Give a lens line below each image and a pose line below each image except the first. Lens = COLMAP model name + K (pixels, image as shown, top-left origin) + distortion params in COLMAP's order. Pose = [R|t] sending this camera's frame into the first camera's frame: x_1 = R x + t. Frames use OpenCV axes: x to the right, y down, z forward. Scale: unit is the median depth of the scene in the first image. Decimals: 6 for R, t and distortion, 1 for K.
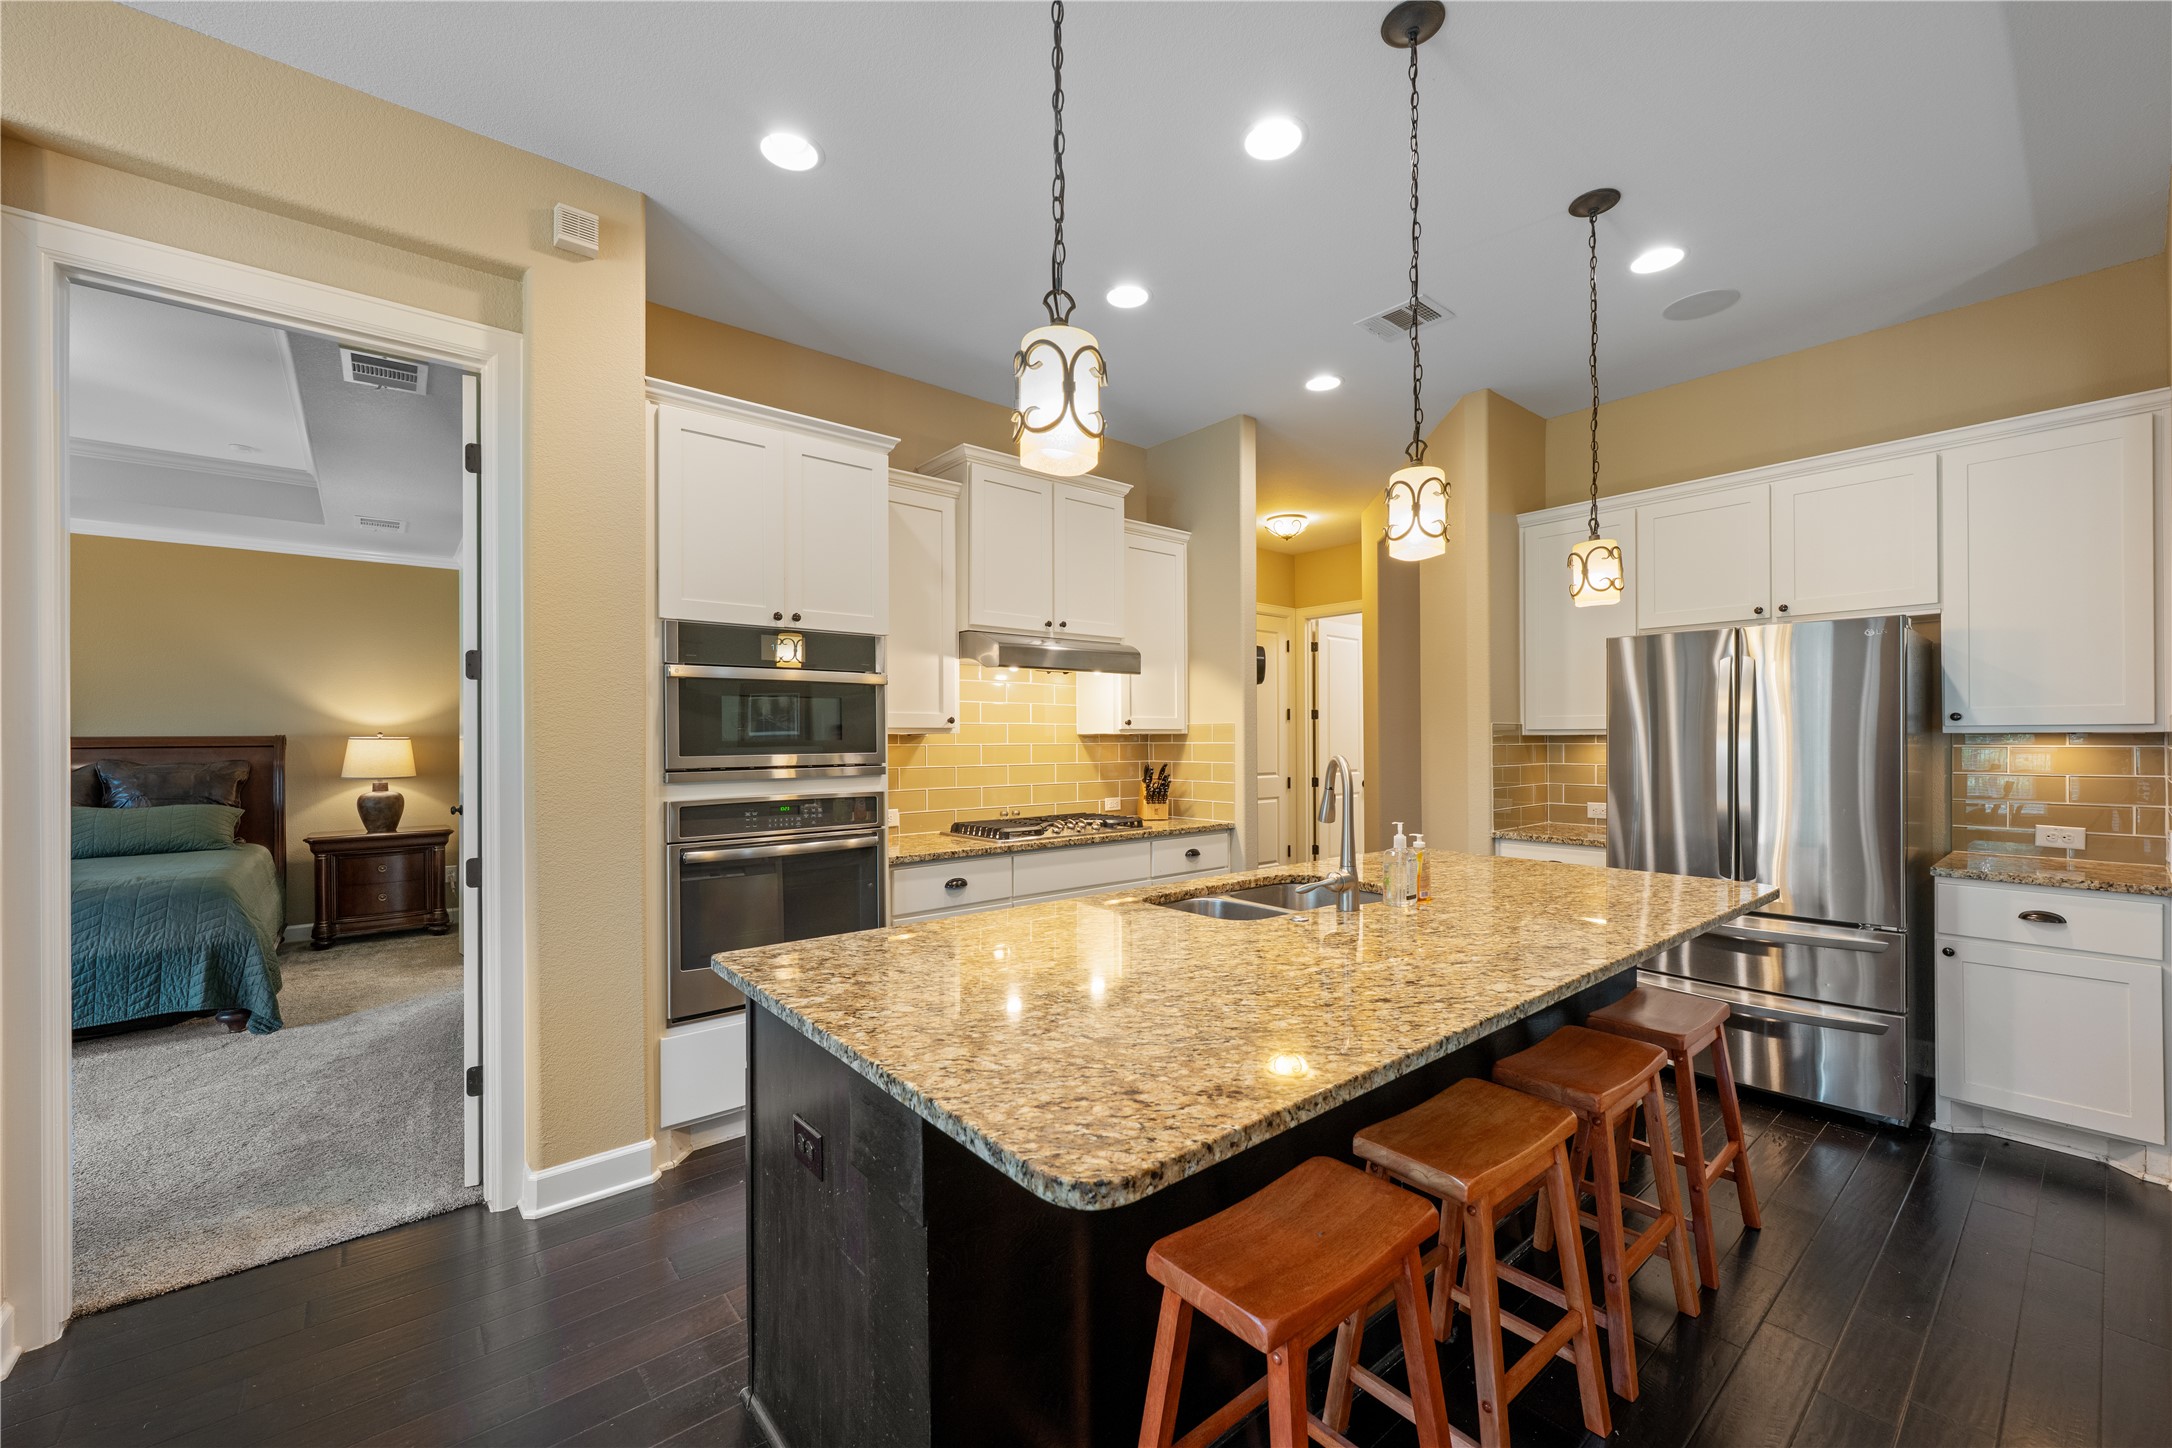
lens RADIAL K [[870.9, 0, 1073.8], [0, 870.9, 736.1], [0, 0, 1]] dist [0.000603, -0.000124]
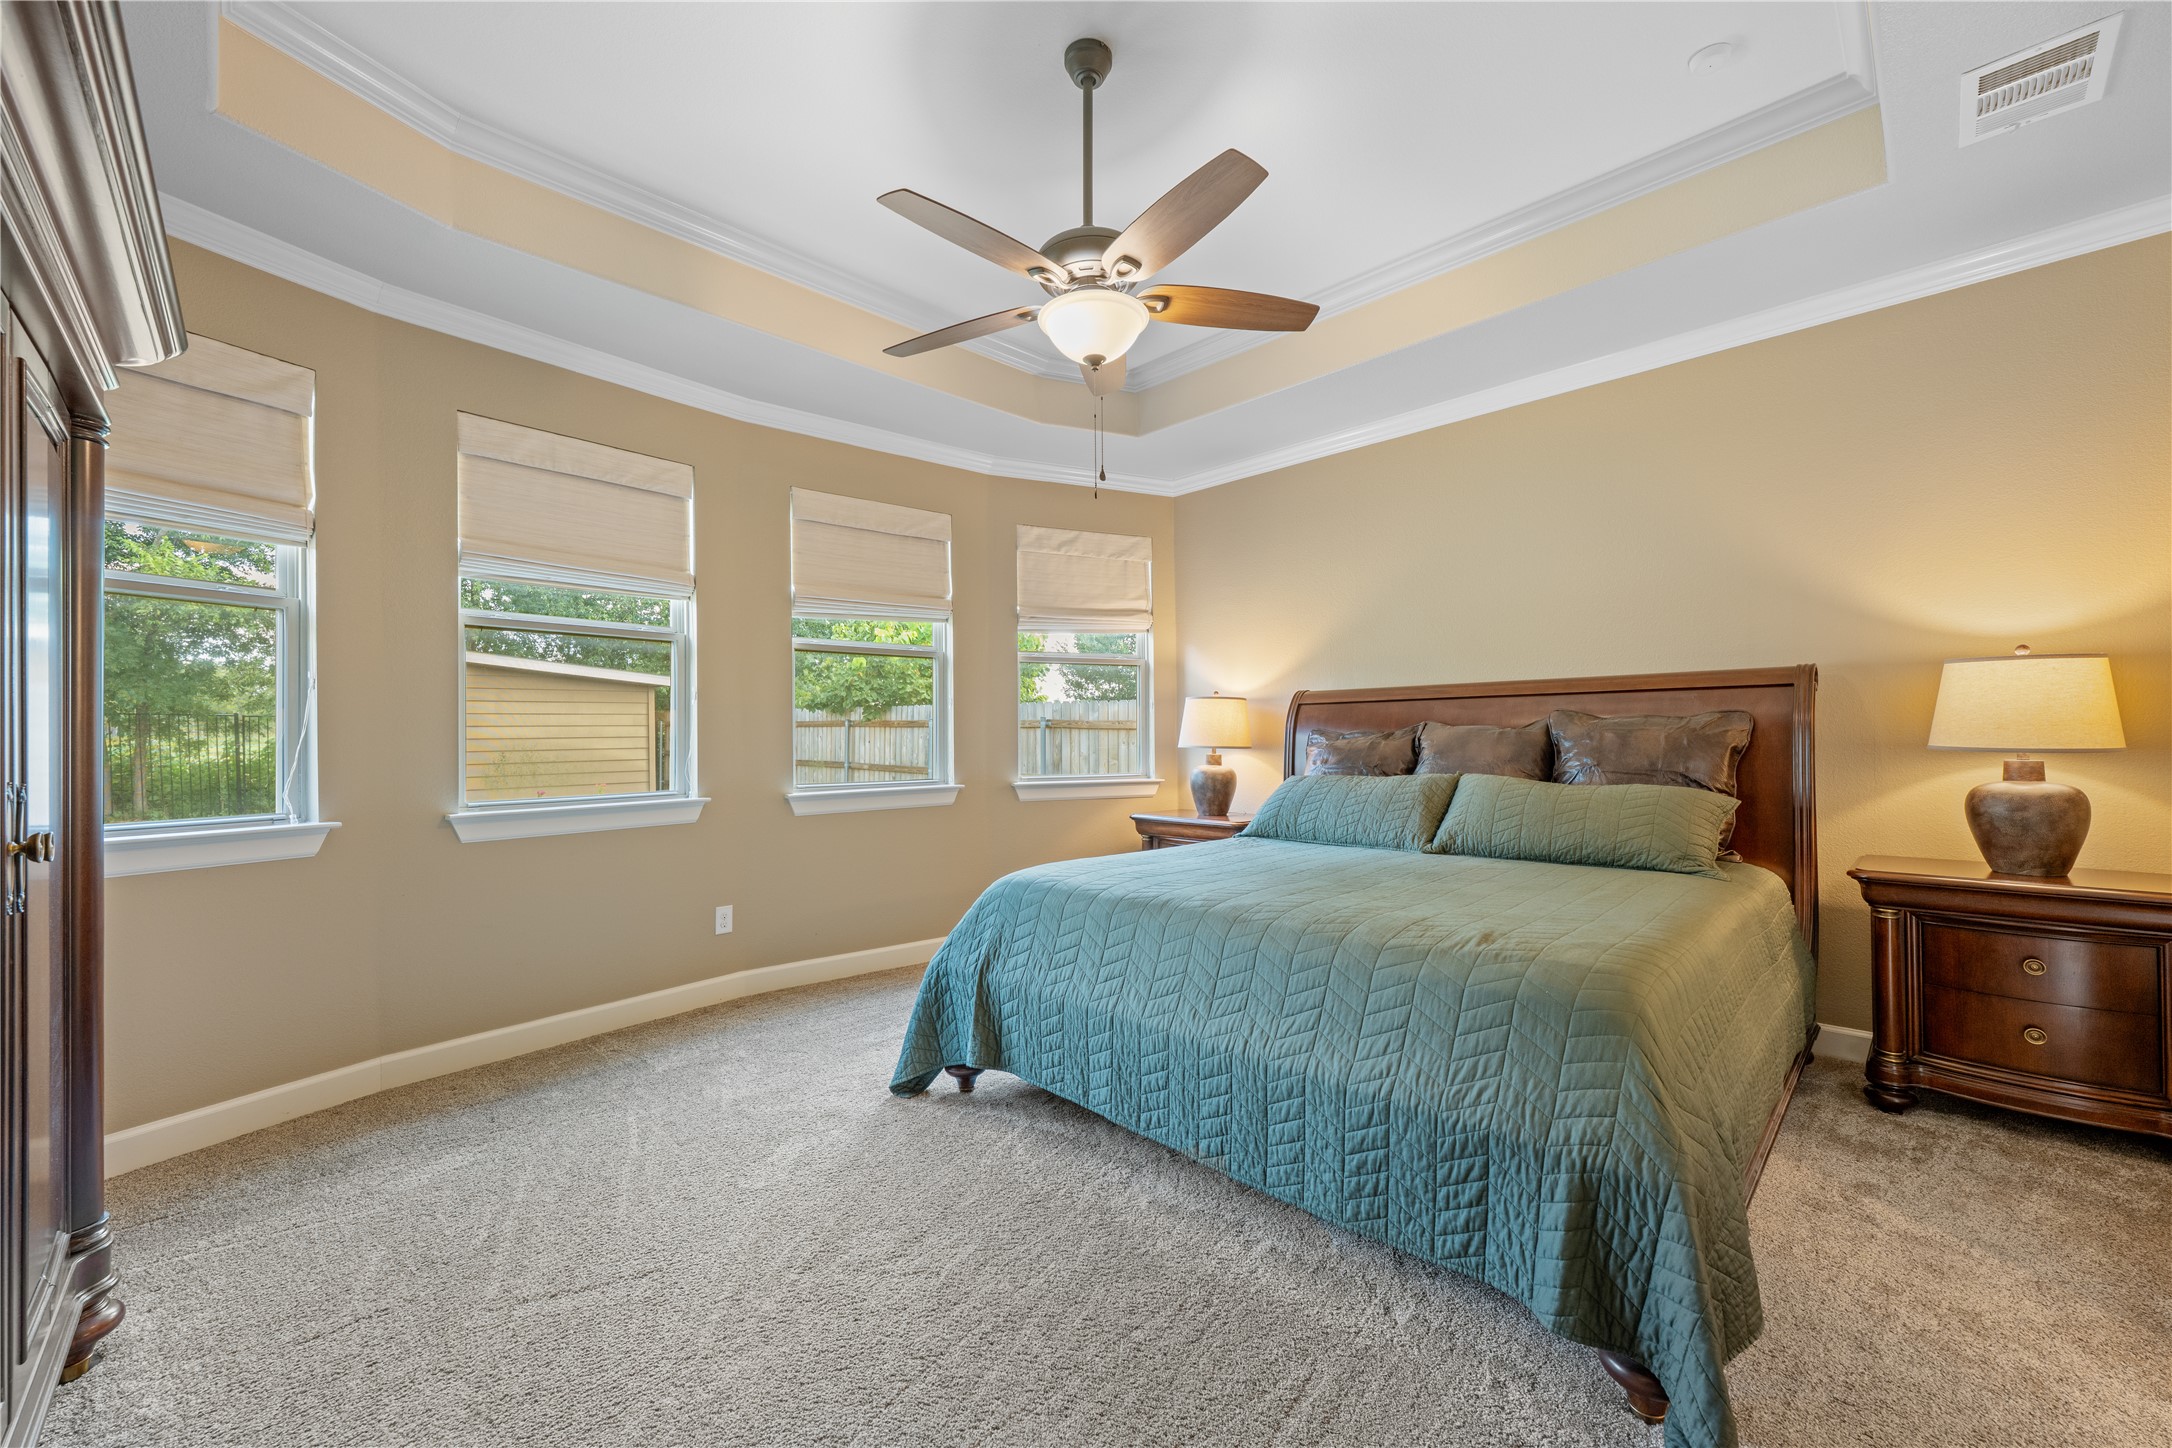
lens RADIAL K [[870.9, 0, 1108.2], [0, 870.9, 728.2], [0, 0, 1]] dist [0.000603, -0.000124]
pose [[0.121564, 0.000968, -0.992583, -0.441558], [0.010461, 0.999943, 0.002256, 0.032493], [0.992528, -0.010657, 0.121547, 0.520371]]
